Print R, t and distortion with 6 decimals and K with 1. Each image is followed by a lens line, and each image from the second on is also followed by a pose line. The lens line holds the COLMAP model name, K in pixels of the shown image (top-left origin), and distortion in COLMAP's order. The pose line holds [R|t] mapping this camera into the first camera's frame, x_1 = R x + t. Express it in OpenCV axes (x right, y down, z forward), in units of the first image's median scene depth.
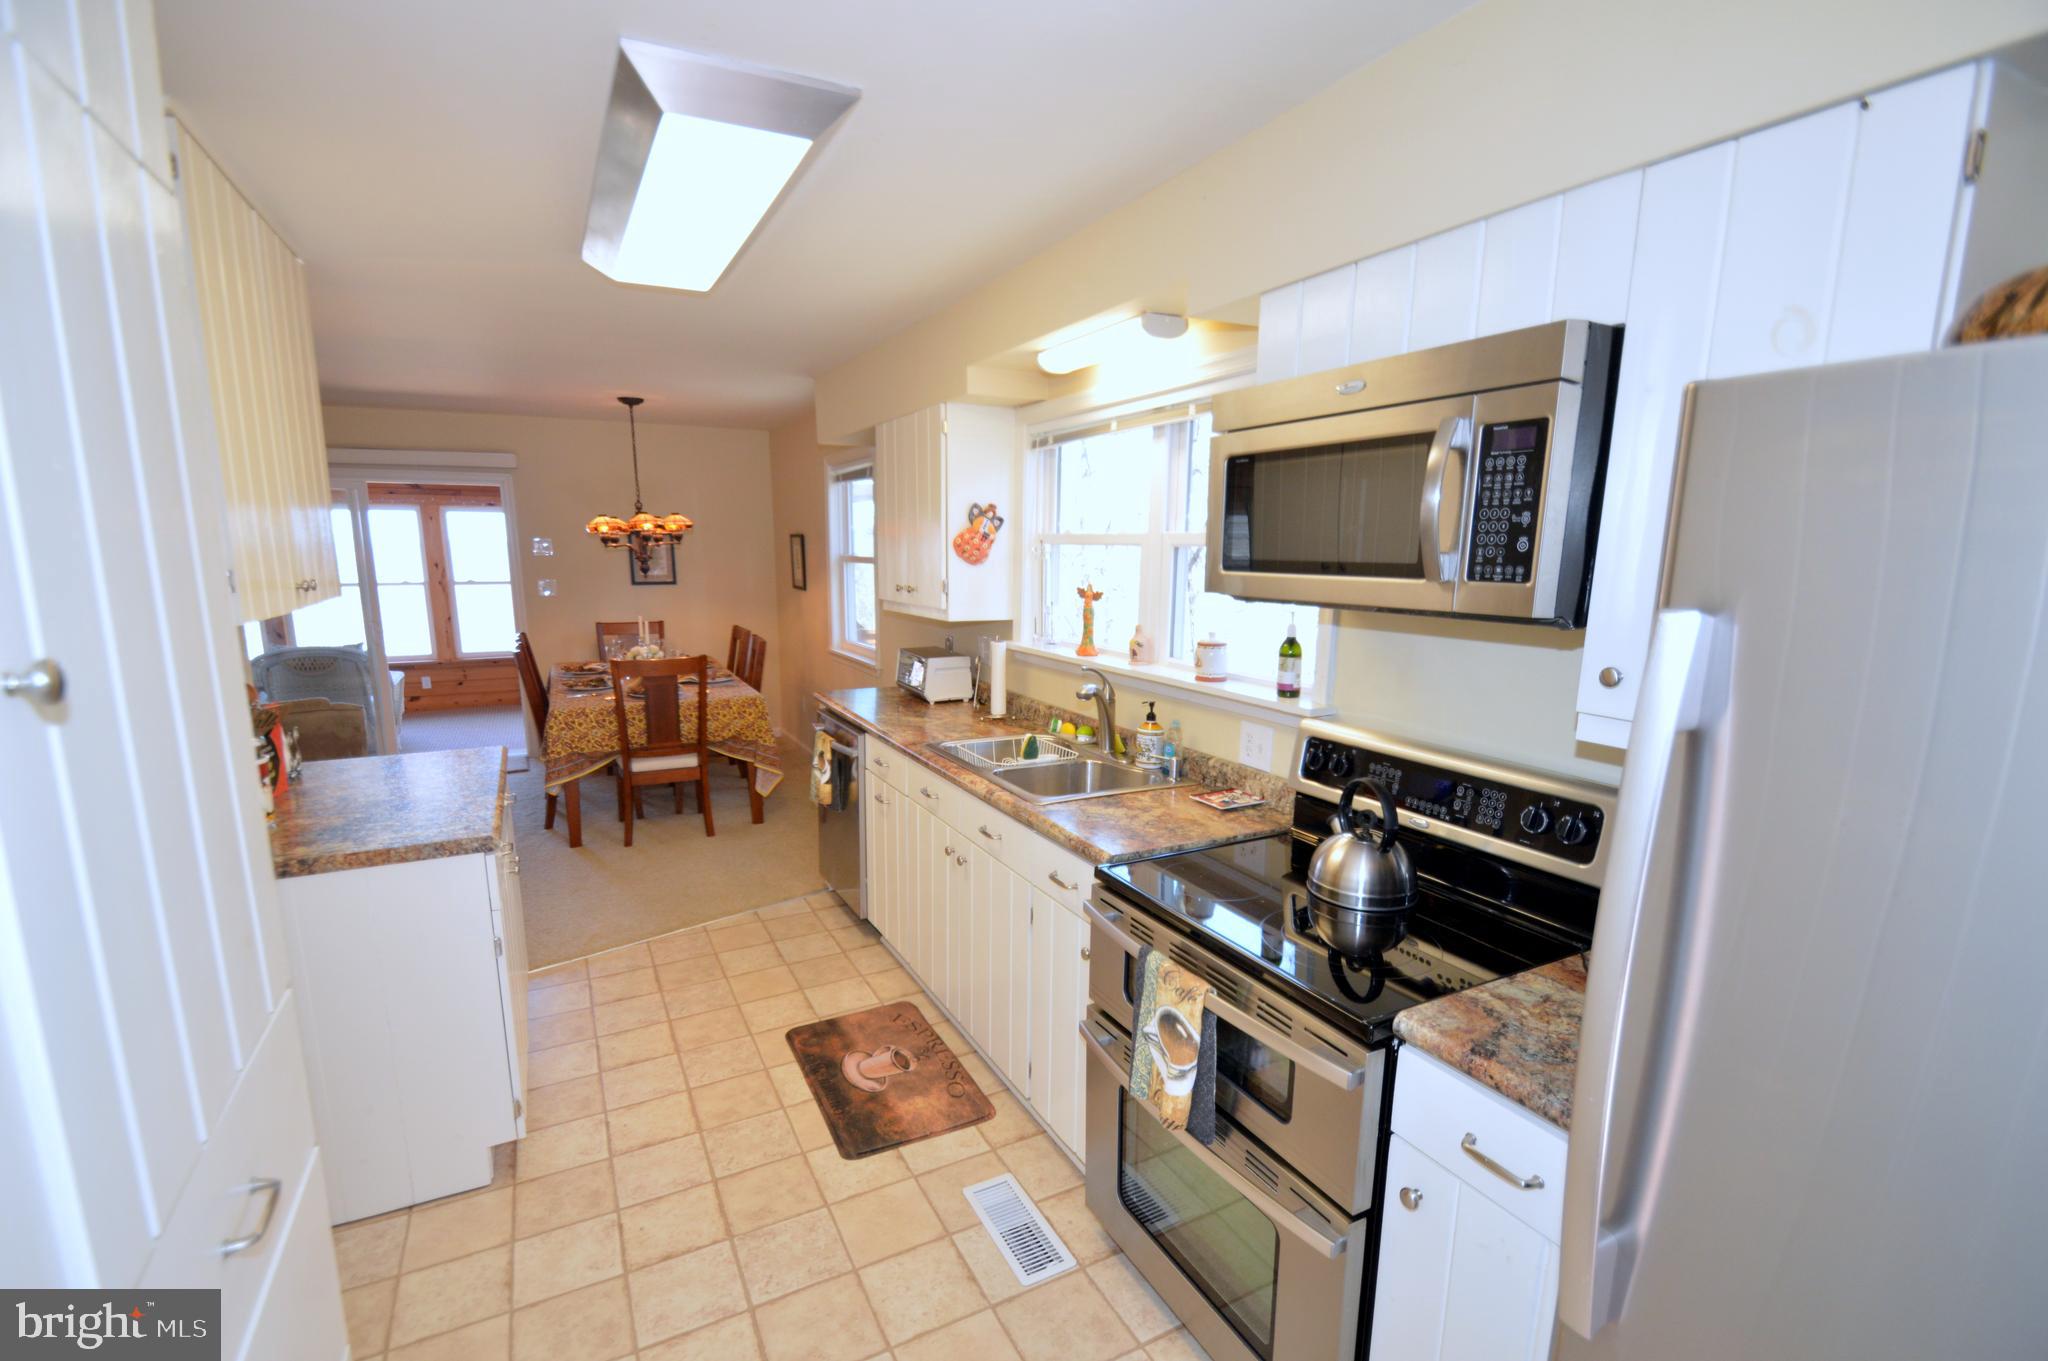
lens RADIAL K [[931.2, 0, 1050.0], [0, 931.2, 709.3], [0, 0, 1]] dist [0.000801, -0.004165]
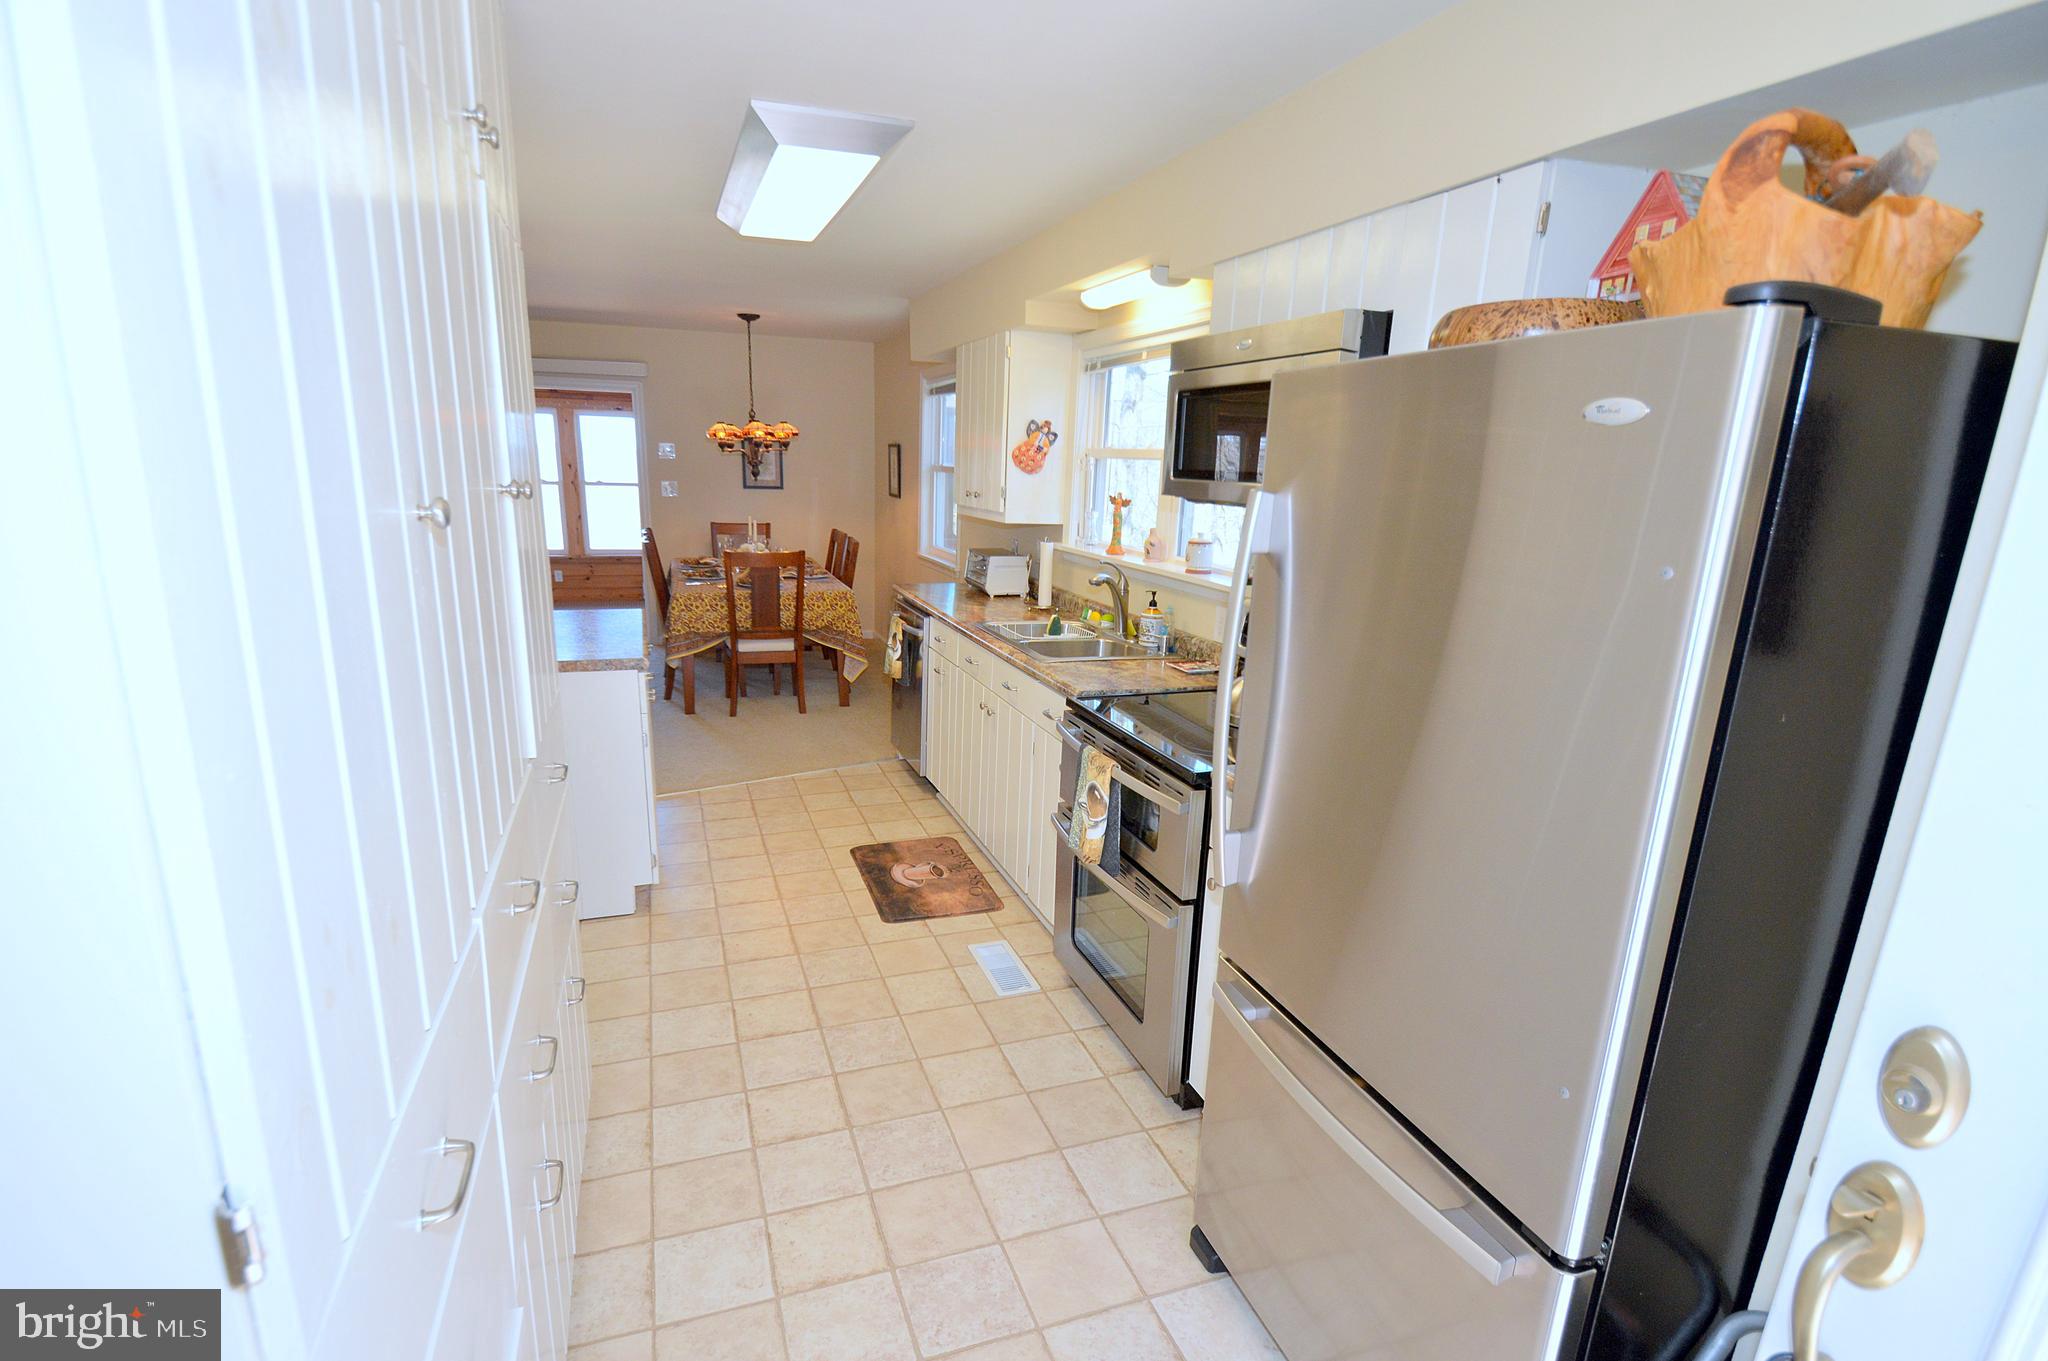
lens RADIAL K [[931.2, 0, 1011.5], [0, 931.2, 676.6], [0, 0, 1]] dist [0.000801, -0.004165]
pose [[0.989322, 0.056980, -0.134143, 0.071037], [-0.049681, 0.997129, 0.057146, 0.031746], [0.137014, -0.049871, 0.989313, -0.162936]]
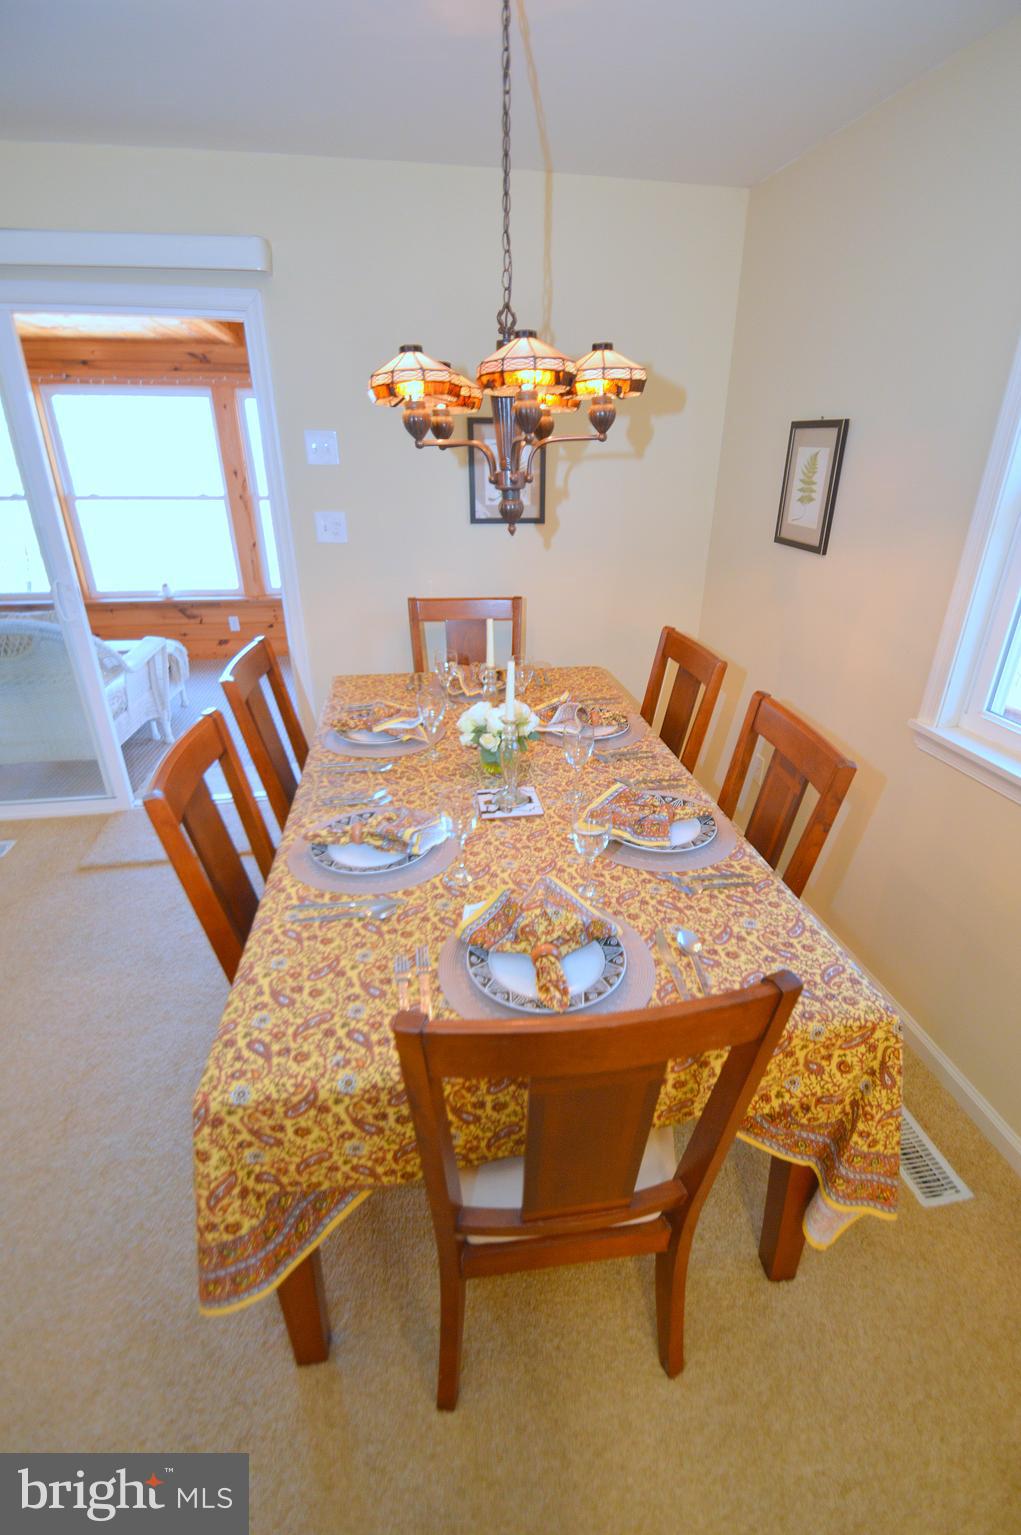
lens RADIAL K [[698.0, 0, 517.0], [0, 698.0, 777.9], [0, 0, 1]] dist [0.000801, -0.004165]
pose [[0.941583, 0.147493, -0.302765, -1.240431], [-0.062689, 0.960046, 0.272729, -0.467511], [0.330894, -0.237817, 0.913210, 2.683053]]
